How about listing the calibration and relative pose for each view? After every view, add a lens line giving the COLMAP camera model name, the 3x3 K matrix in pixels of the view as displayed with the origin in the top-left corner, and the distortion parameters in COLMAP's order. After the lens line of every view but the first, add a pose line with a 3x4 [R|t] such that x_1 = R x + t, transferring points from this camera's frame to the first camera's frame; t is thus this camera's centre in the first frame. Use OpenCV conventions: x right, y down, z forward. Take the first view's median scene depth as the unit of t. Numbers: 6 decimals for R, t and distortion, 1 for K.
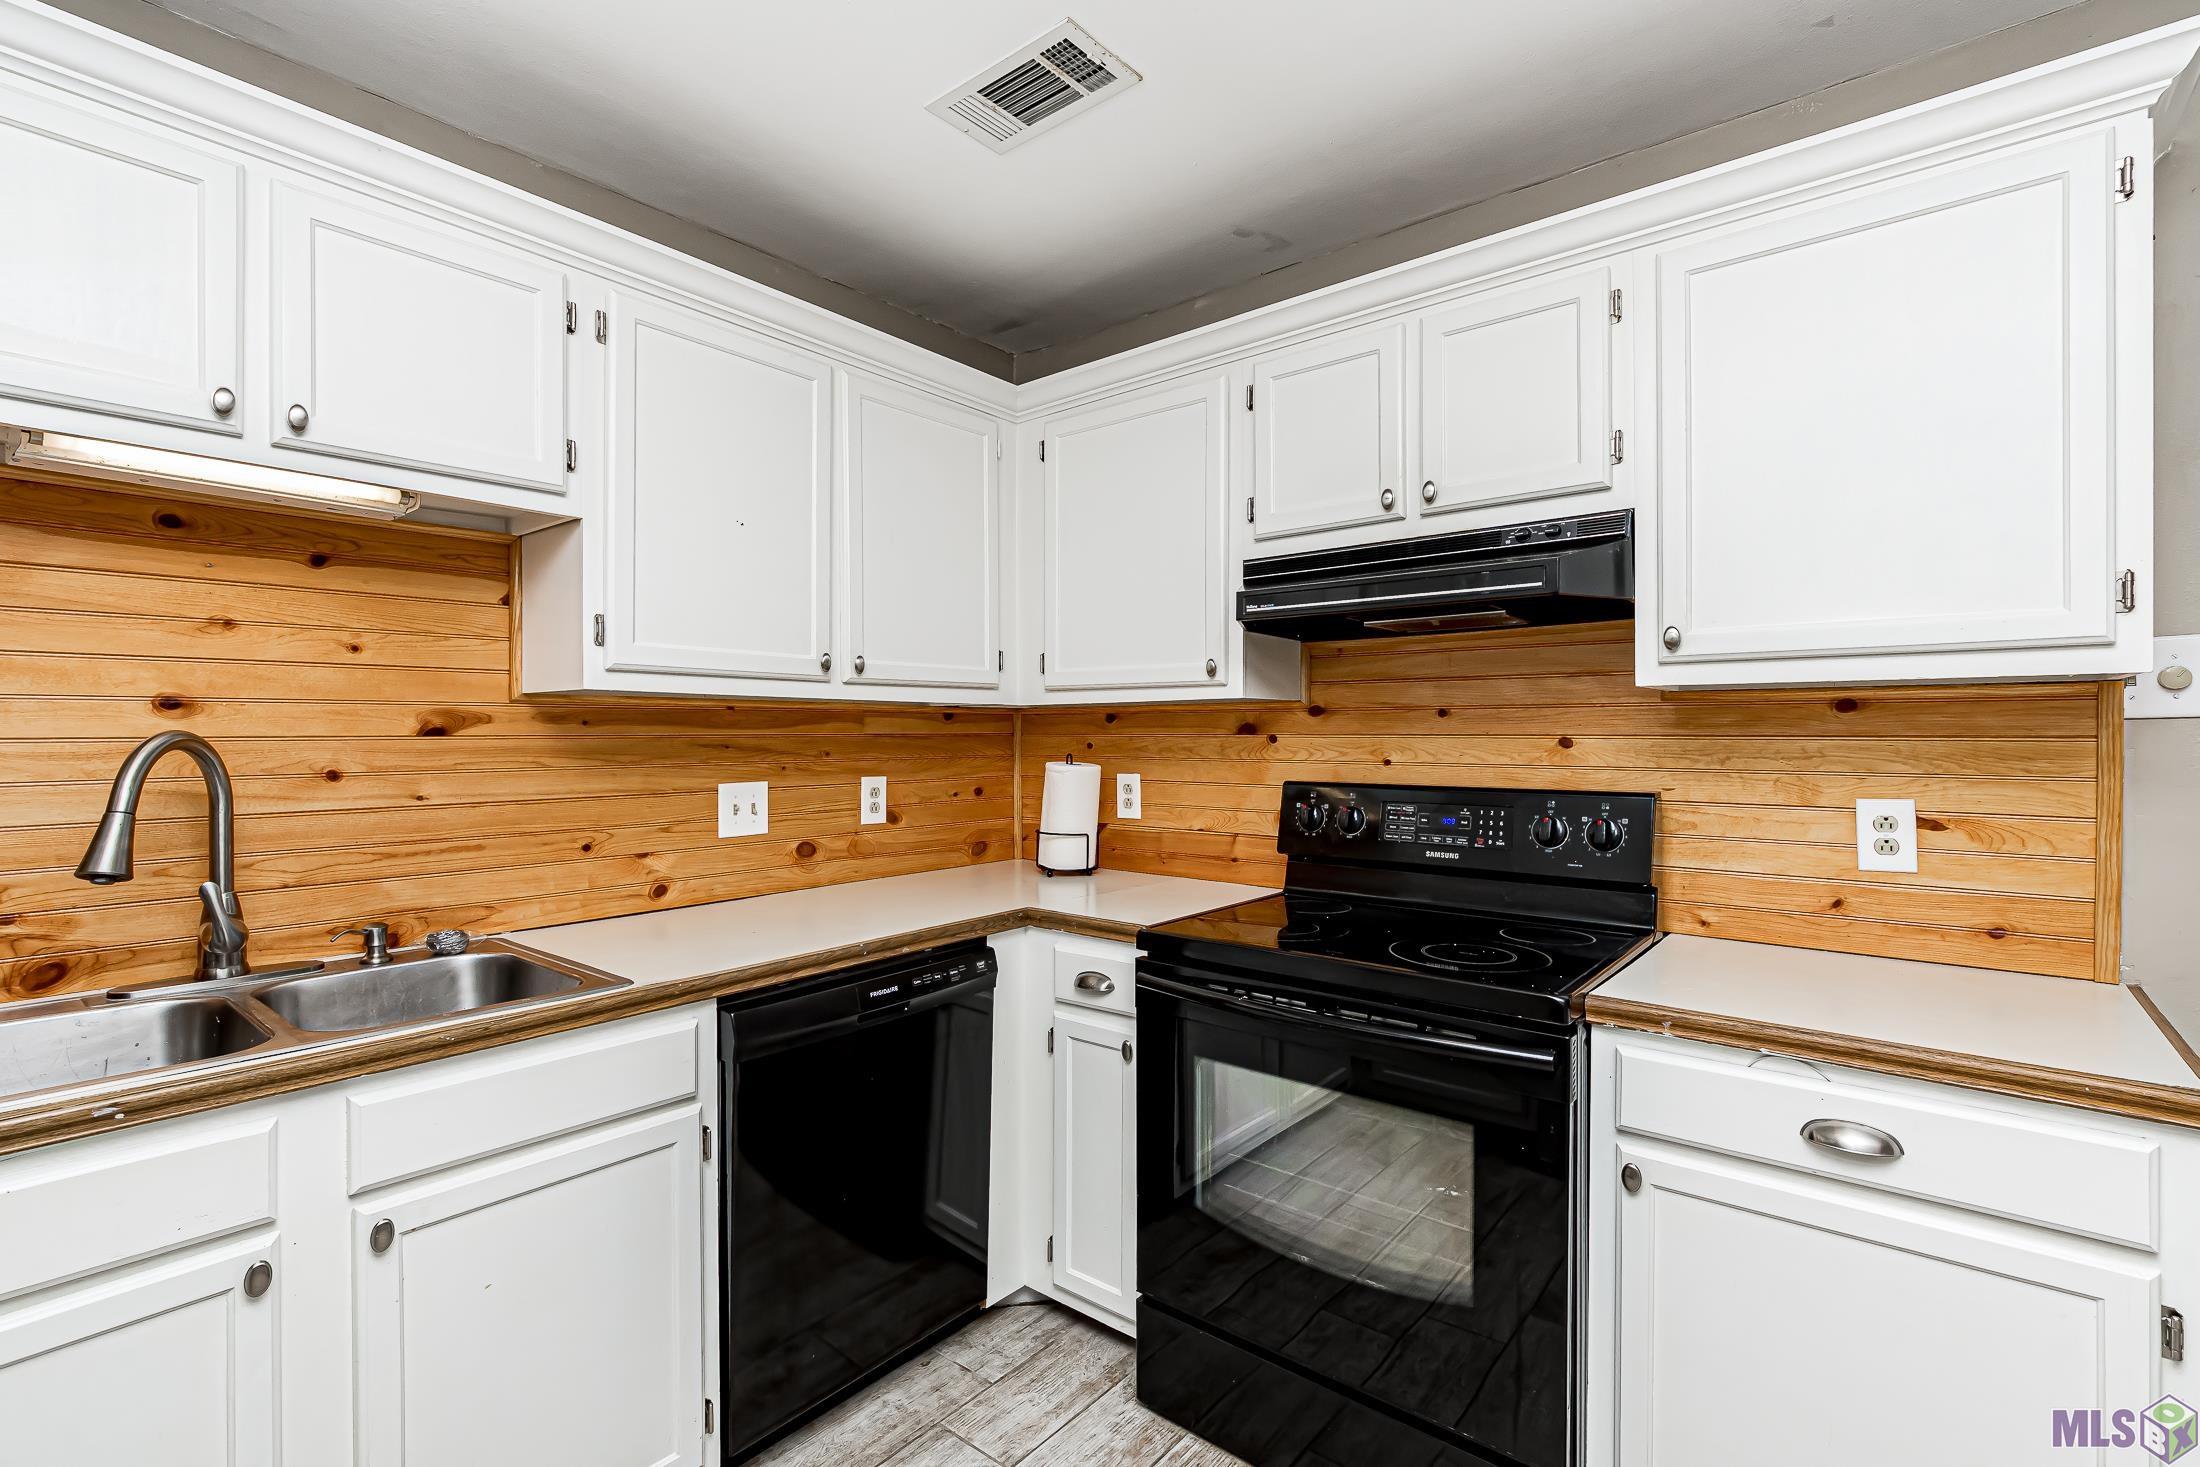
lens RADIAL K [[993.1, 0, 1082.7], [0, 993.1, 740.9], [0, 0, 1]] dist [-0.000145, -0.000439]
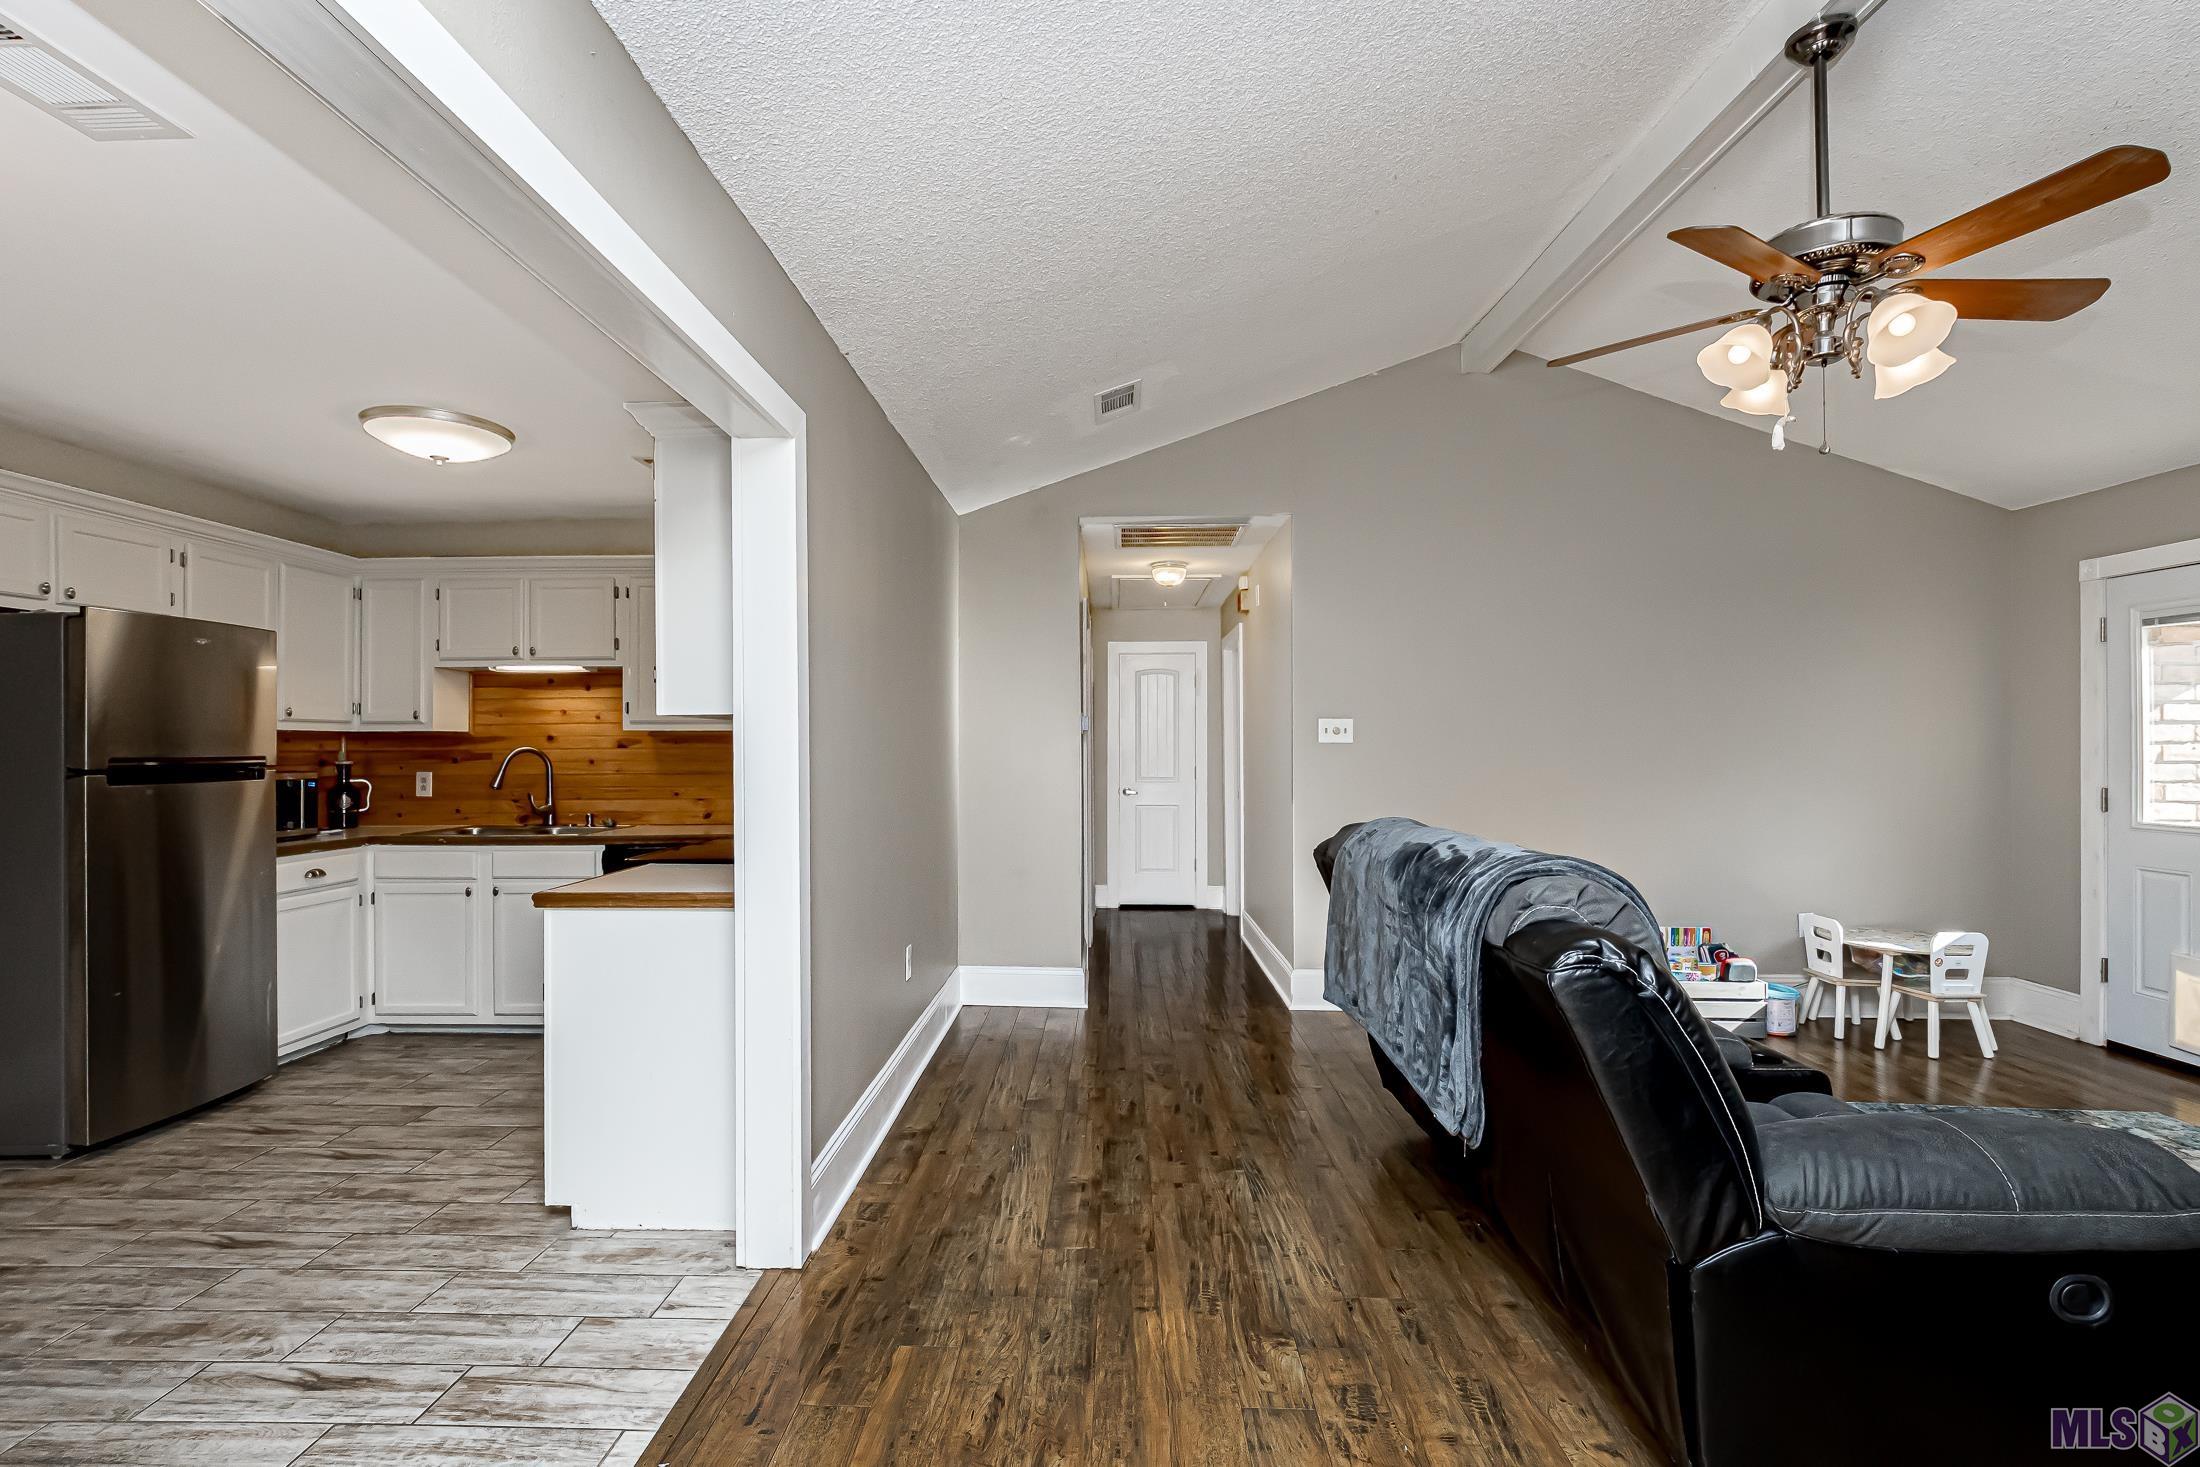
lens RADIAL K [[1021.6, 0, 1094.2], [0, 1021.6, 744.2], [0, 0, 1]] dist [-0.003702, -0.000332]
pose [[0.622128, -0.003432, -0.782908, 2.071000], [-0.002183, 0.999979, -0.006119, -0.001156], [0.782913, 0.005516, 0.622107, 0.250475]]
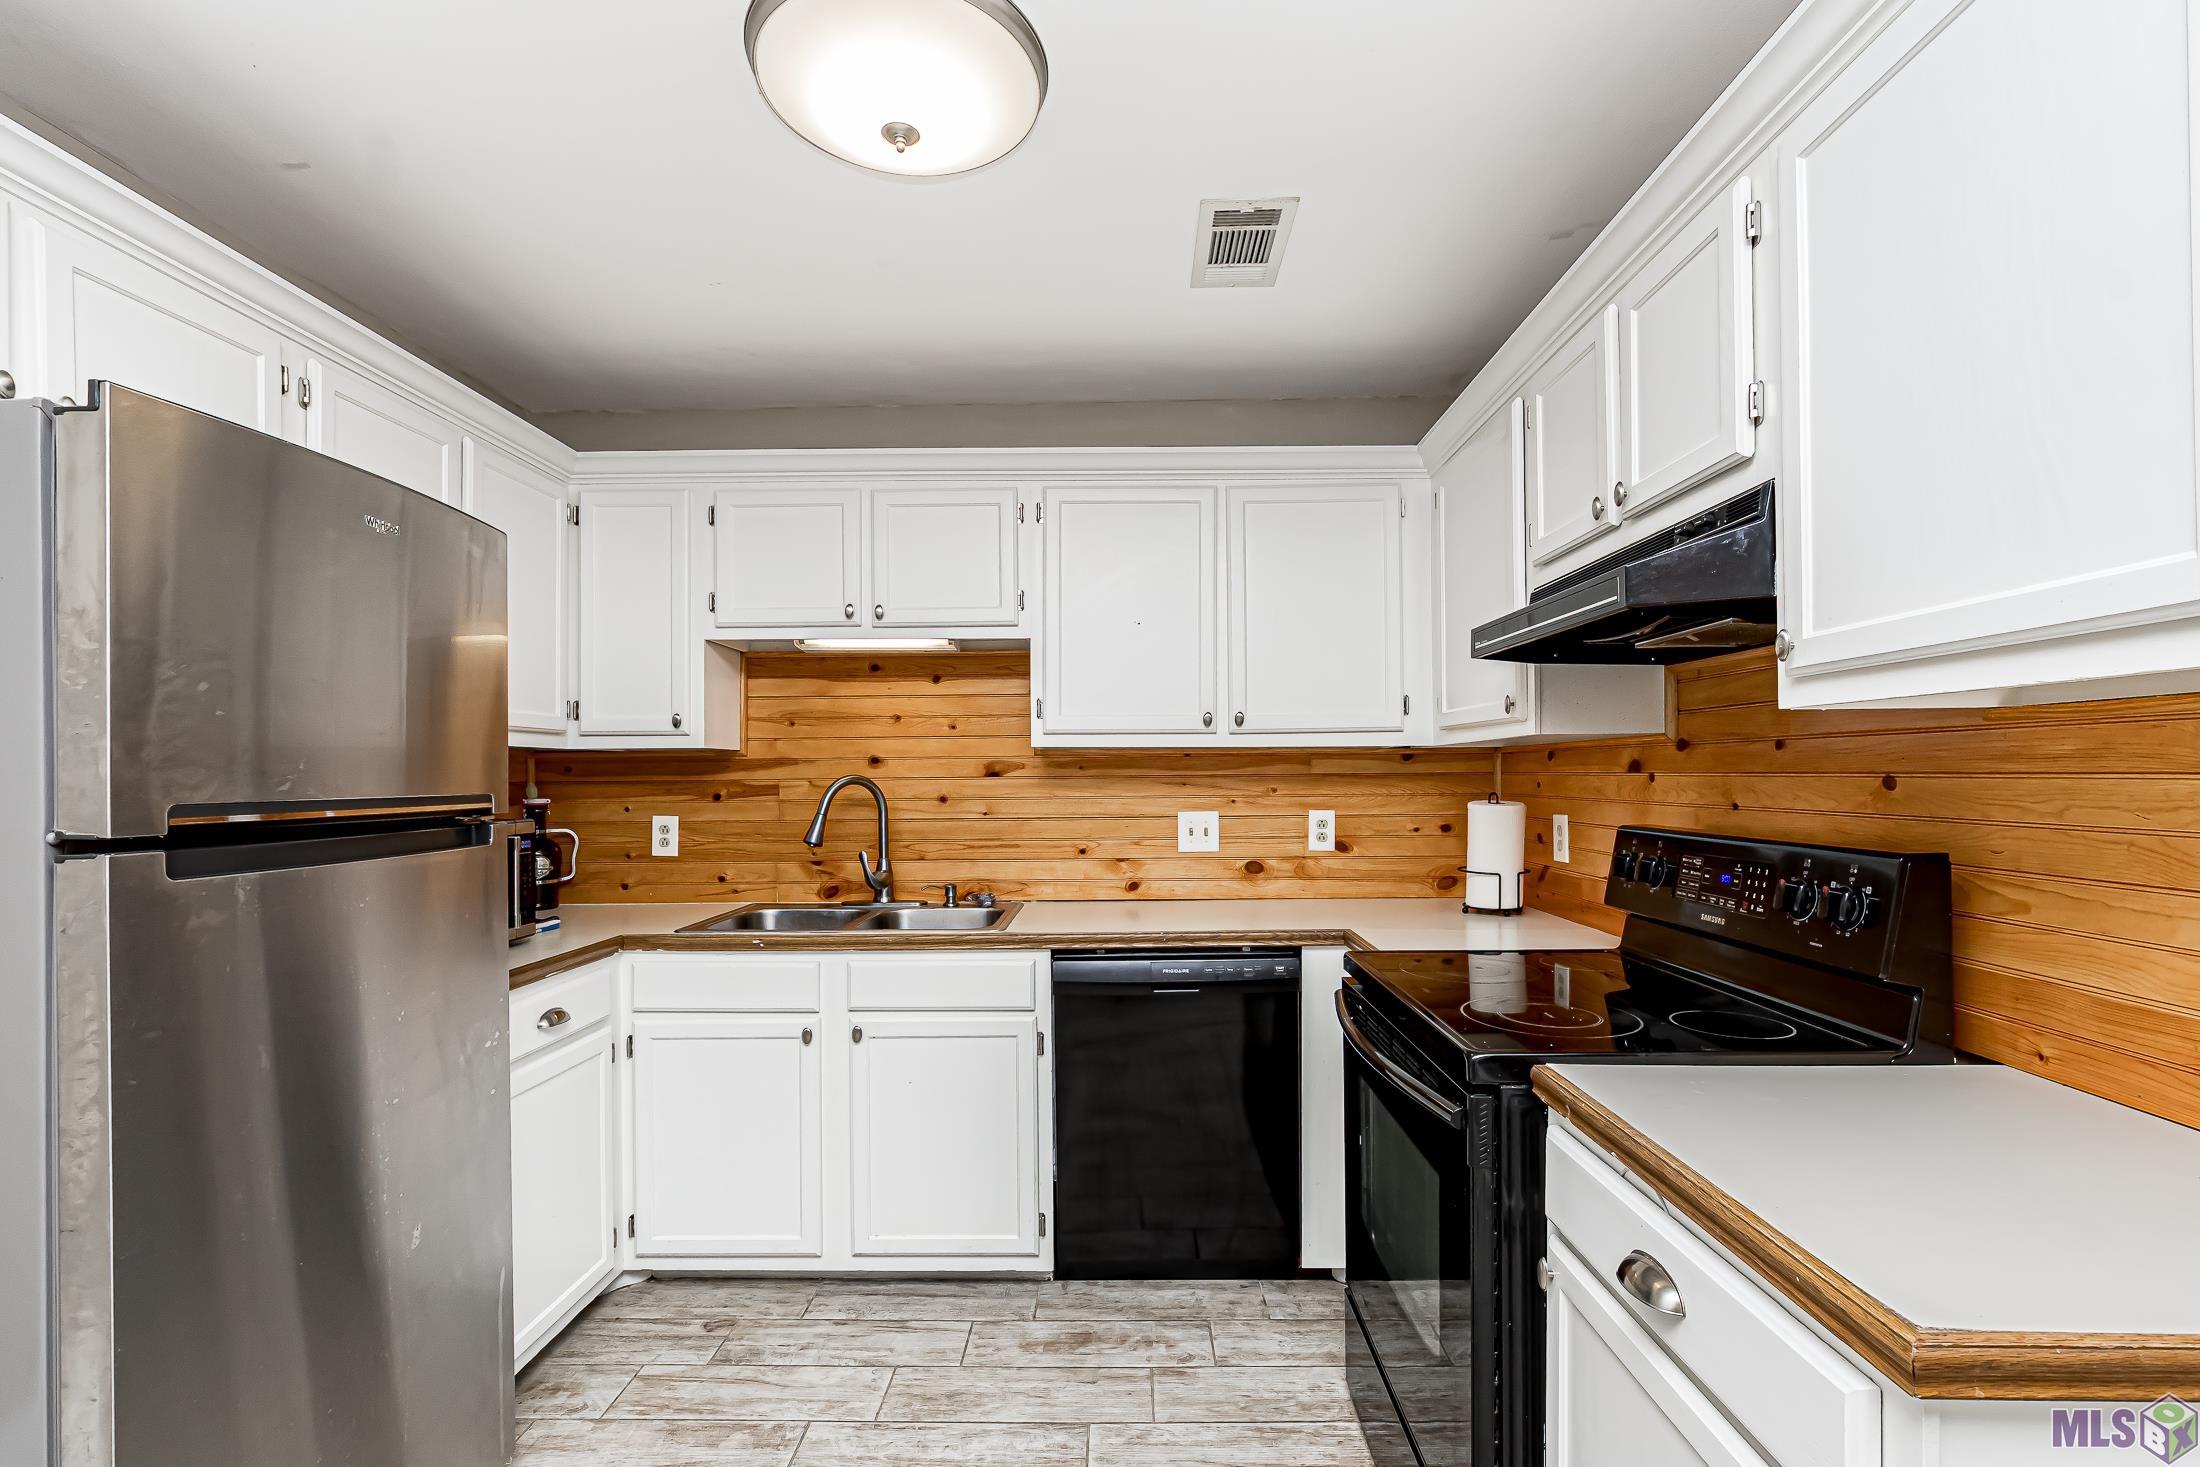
lens RADIAL K [[986.7, 0, 1113.1], [0, 986.7, 778.4], [0, 0, 1]] dist [0.002081, -0.000070]
pose [[0.635406, -0.000383, -0.772178, 0.670337], [-0.000326, 1.000000, -0.000764, -0.000784], [0.772178, 0.000737, 0.635406, 0.096360]]
